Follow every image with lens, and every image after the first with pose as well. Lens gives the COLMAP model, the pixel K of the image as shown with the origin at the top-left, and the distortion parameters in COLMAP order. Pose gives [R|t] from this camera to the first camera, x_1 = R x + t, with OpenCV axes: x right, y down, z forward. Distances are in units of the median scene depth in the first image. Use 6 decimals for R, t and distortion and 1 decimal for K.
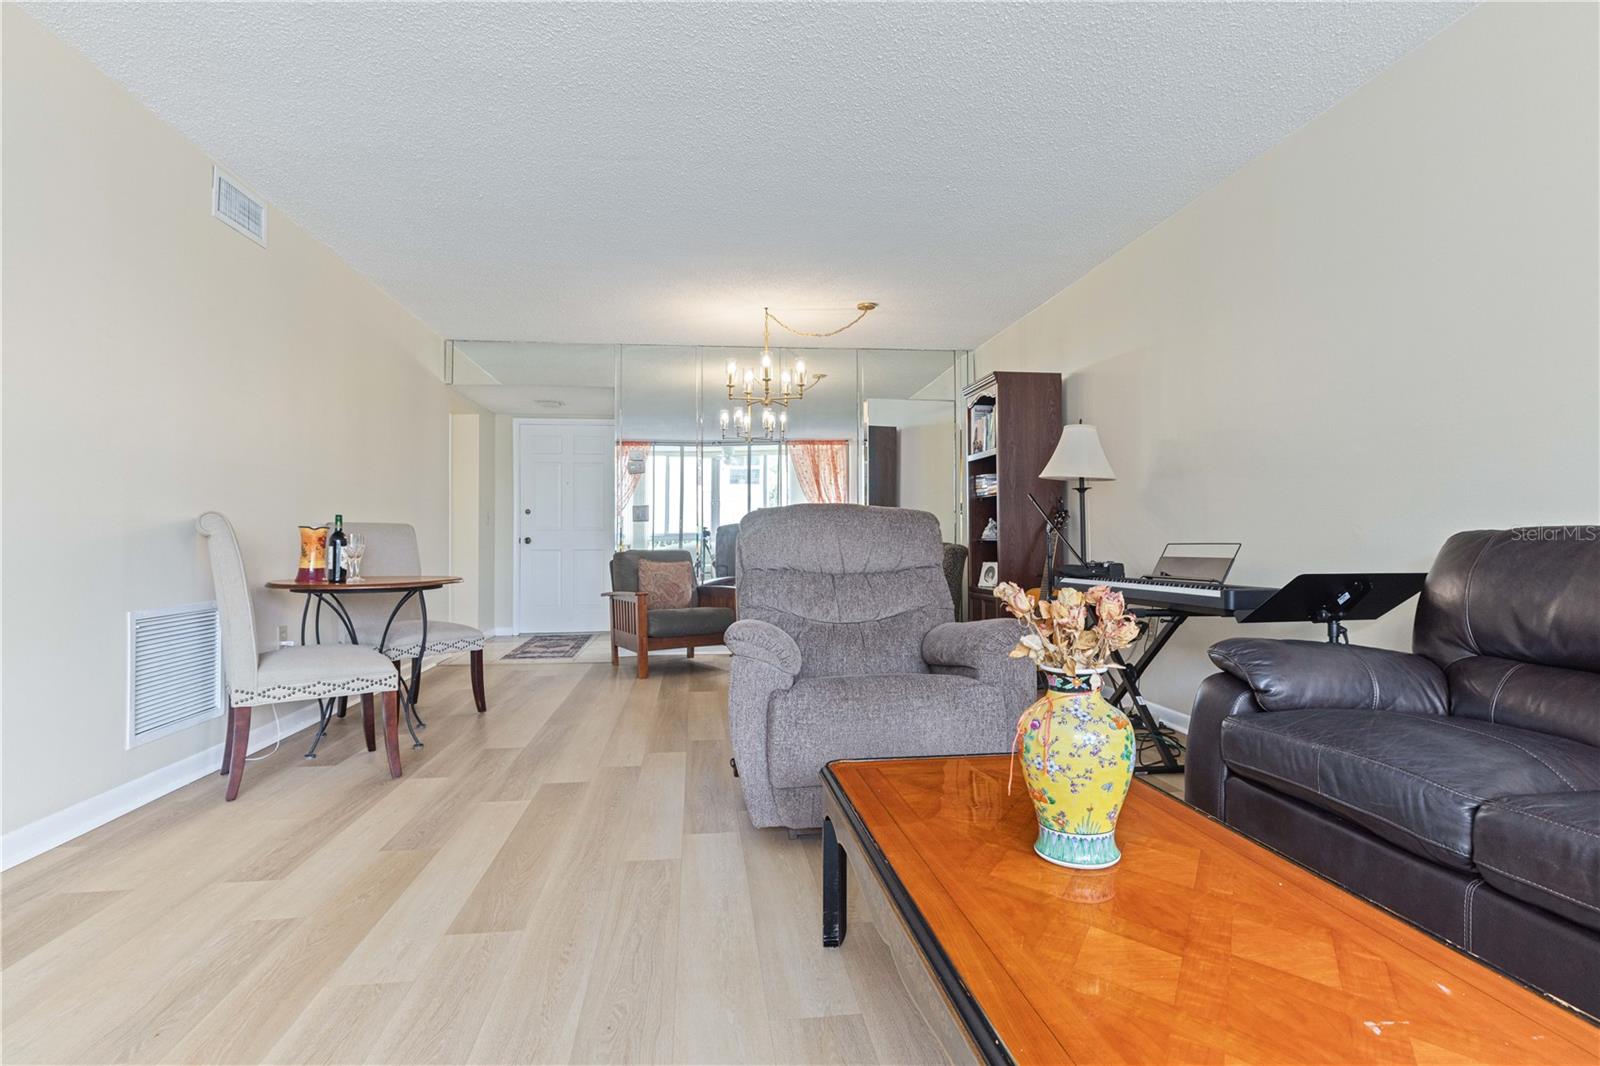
lens RADIAL K [[835.7, 0, 800.0], [0, 835.7, 533.0], [0, 0, 1]] dist [-0.000177, -0.000026]
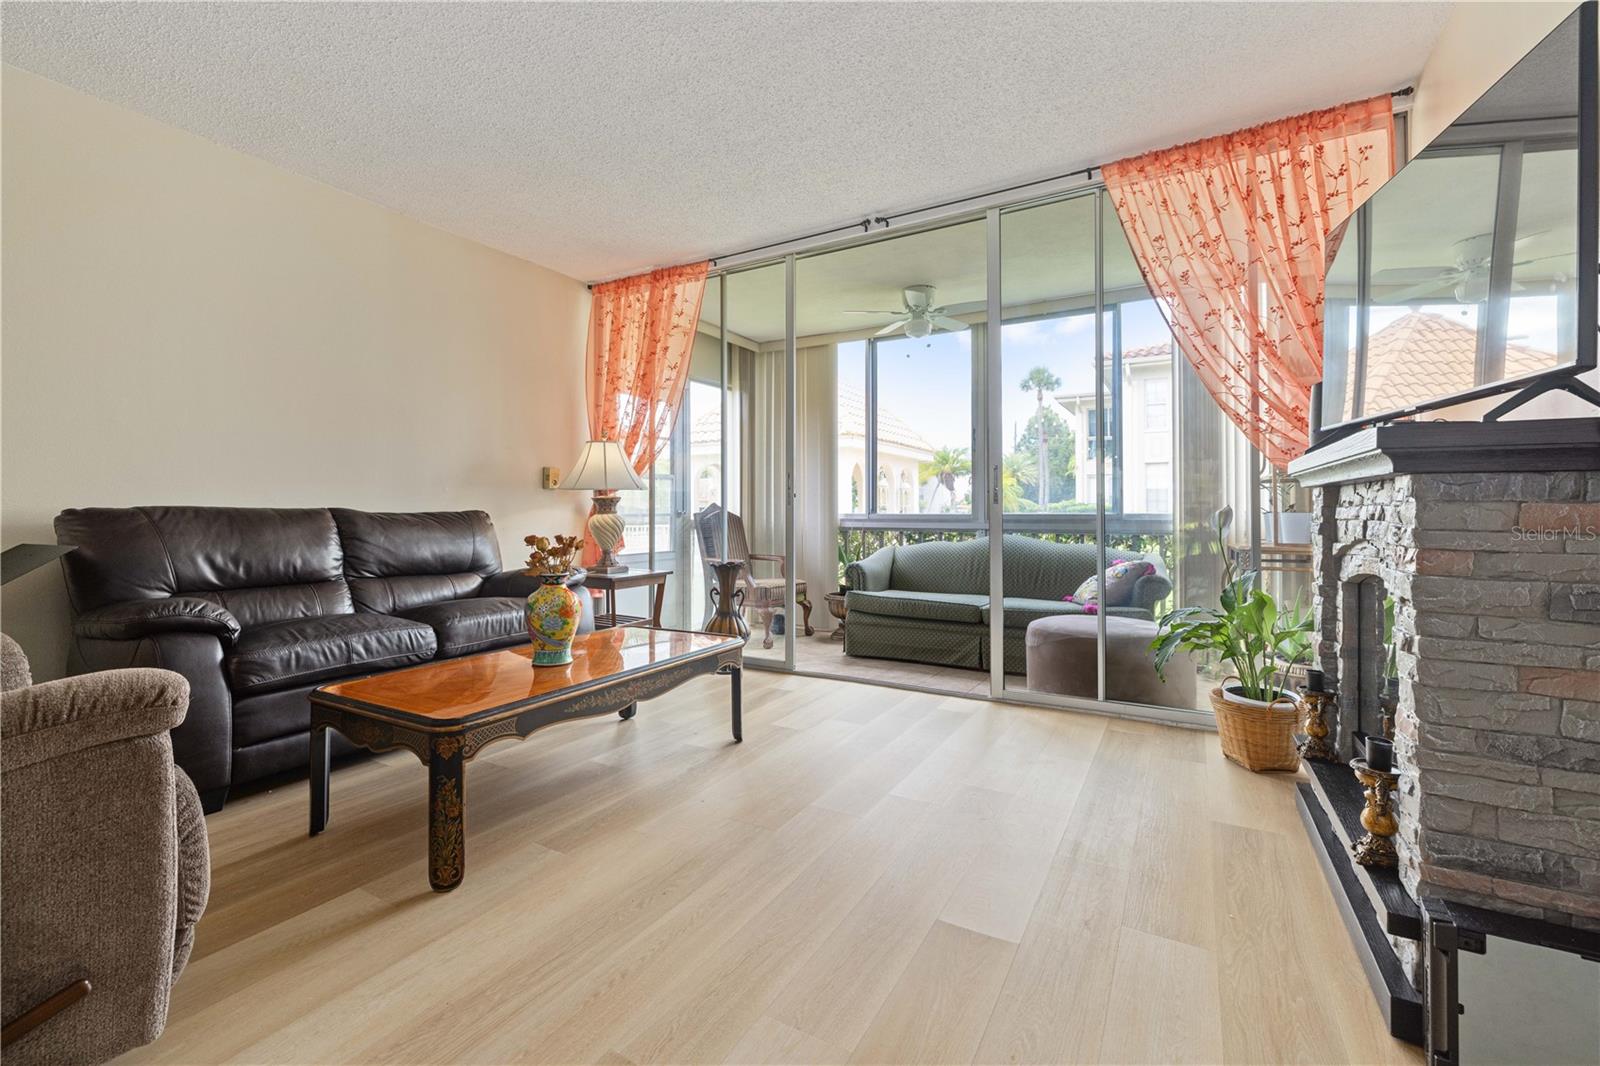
lens RADIAL K [[683.8, 0, 796.4], [0, 683.8, 507.0], [0, 0, 1]] dist [-0.000655, 0.000052]
pose [[-0.801969, 0.009803, 0.597285, -0.534094], [-0.000606, 0.999851, -0.017224, 0.008725], [-0.597365, -0.014175, -0.801844, 0.901696]]
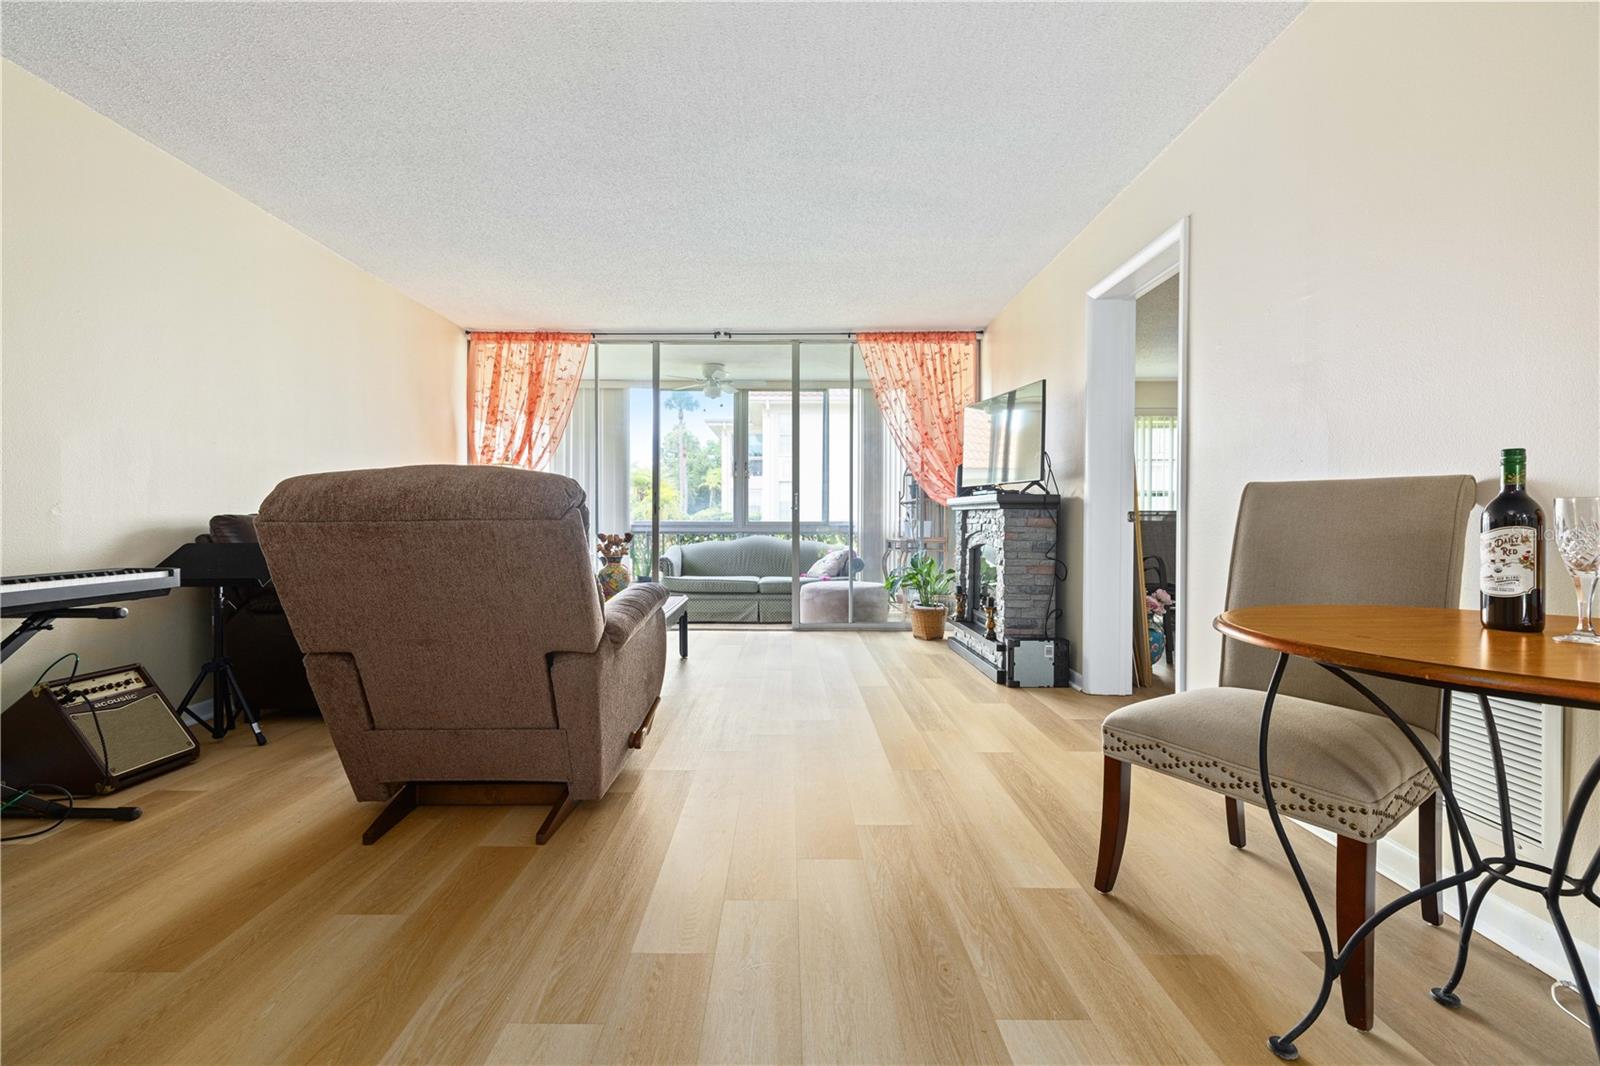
lens RADIAL K [[659.7, 0, 800.0], [0, 659.7, 533.0], [0, 0, 1]] dist [0.000424, 0.000017]
pose [[-0.994680, -0.000423, 0.103015, -0.328804], [0.000560, 0.999955, 0.009512, 0.015885], [-0.103014, 0.009519, -0.994634, 1.647169]]
